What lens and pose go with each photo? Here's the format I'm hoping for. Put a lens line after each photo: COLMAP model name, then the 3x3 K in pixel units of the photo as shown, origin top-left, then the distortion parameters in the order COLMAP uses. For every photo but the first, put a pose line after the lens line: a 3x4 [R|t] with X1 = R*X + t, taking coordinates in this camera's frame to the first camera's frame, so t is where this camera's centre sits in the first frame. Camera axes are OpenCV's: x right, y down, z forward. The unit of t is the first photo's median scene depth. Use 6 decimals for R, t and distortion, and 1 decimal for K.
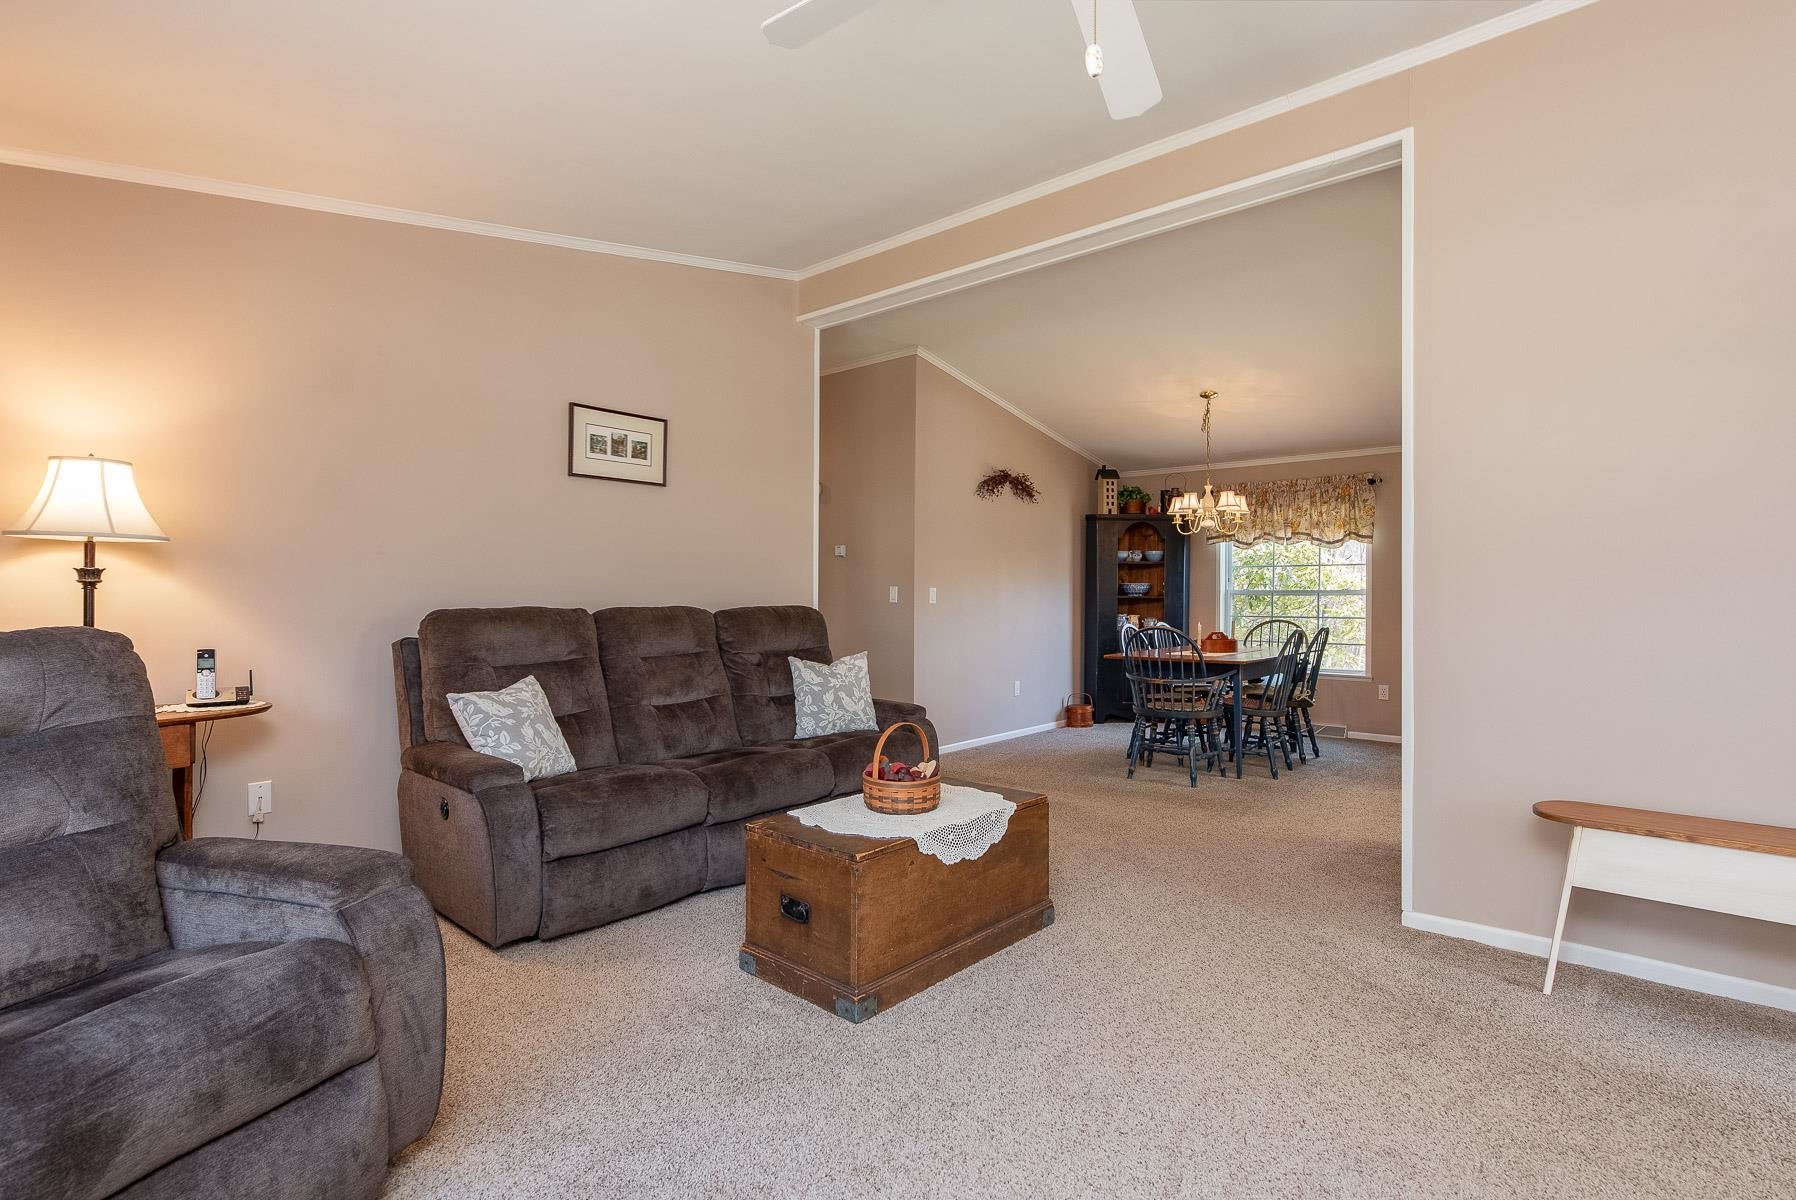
lens RADIAL K [[844.9, 0, 893.1], [0, 844.9, 597.4], [0, 0, 1]] dist [0.000345, 0.000040]
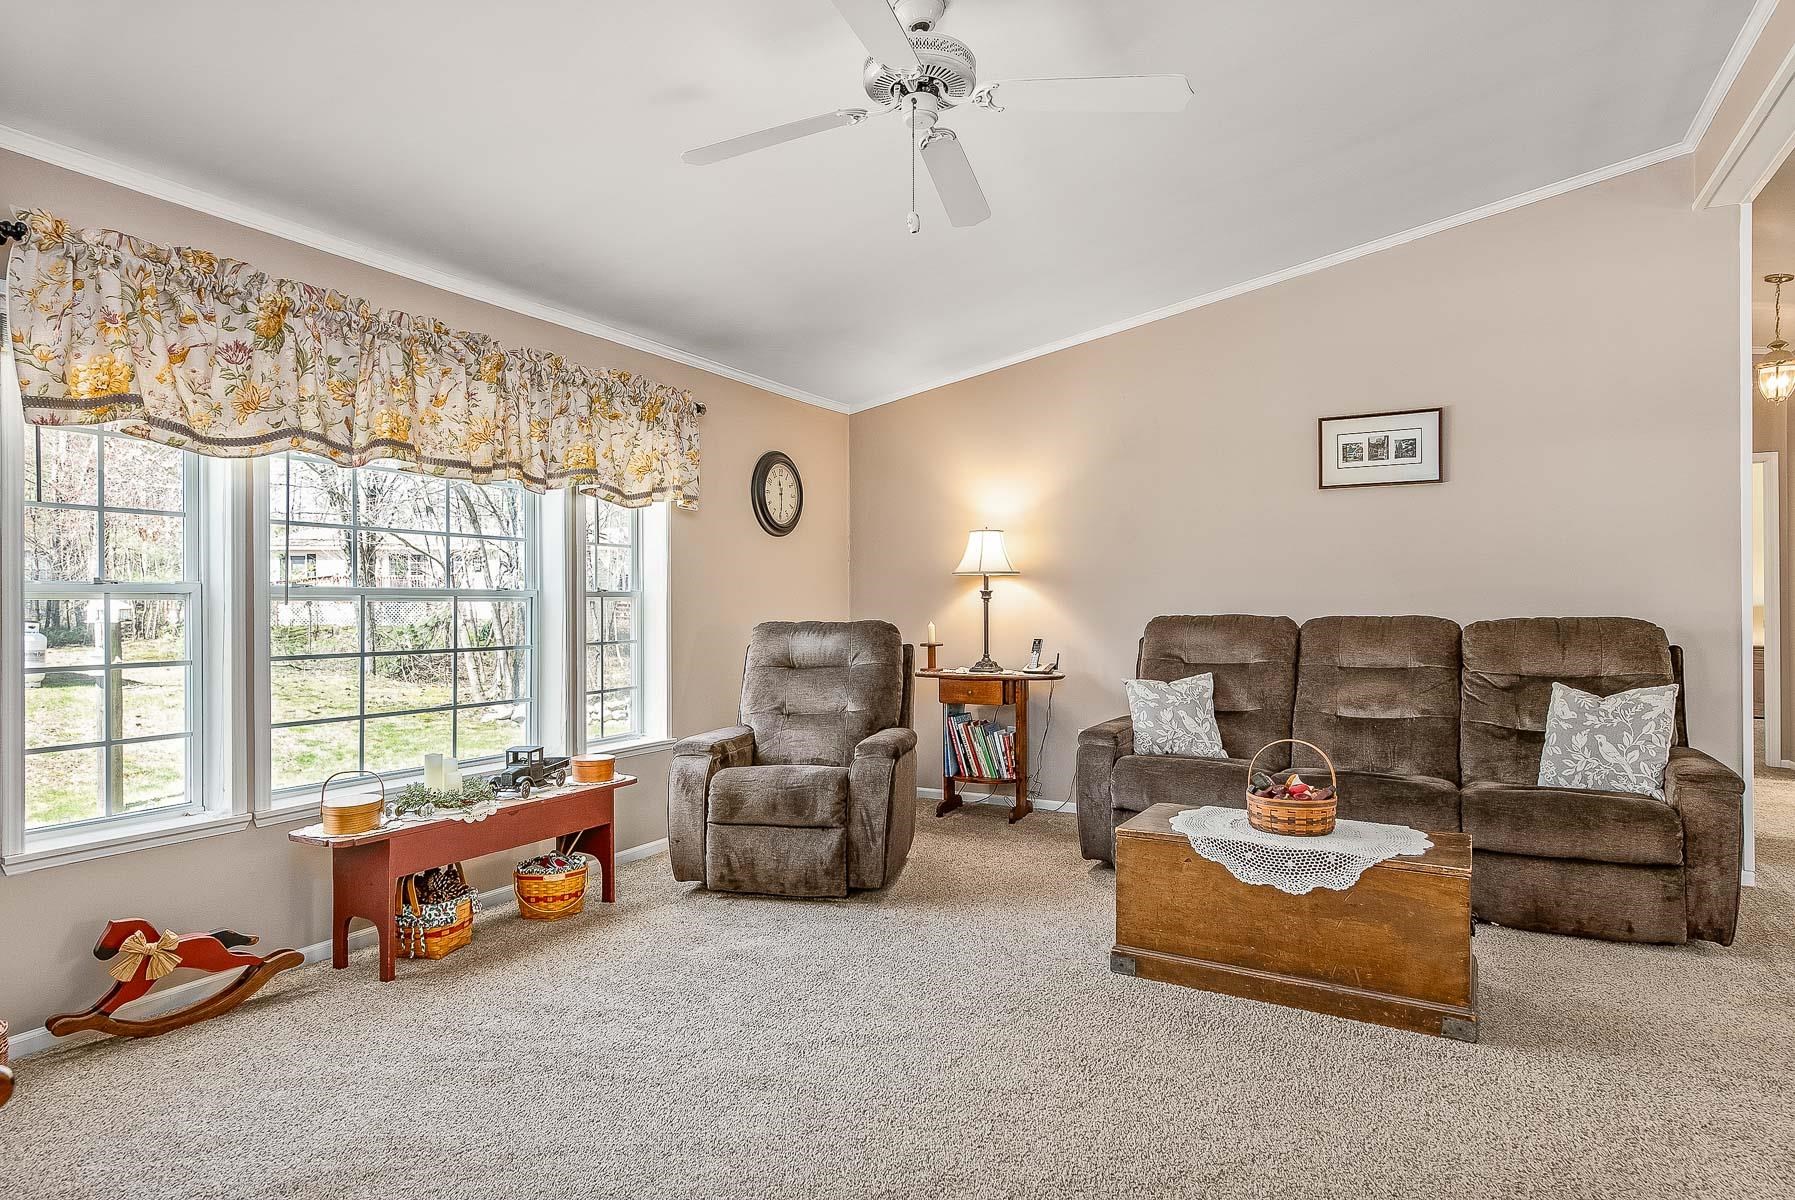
lens RADIAL K [[974.7, 0, 896.4], [0, 974.7, 602.0], [0, 0, 1]] dist [0.018021, -0.004372]
pose [[0.225819, -0.003542, -0.974163, 0.668254], [0.001675, 0.999993, -0.003247, -0.002288], [0.974168, -0.000898, 0.225823, 0.221437]]
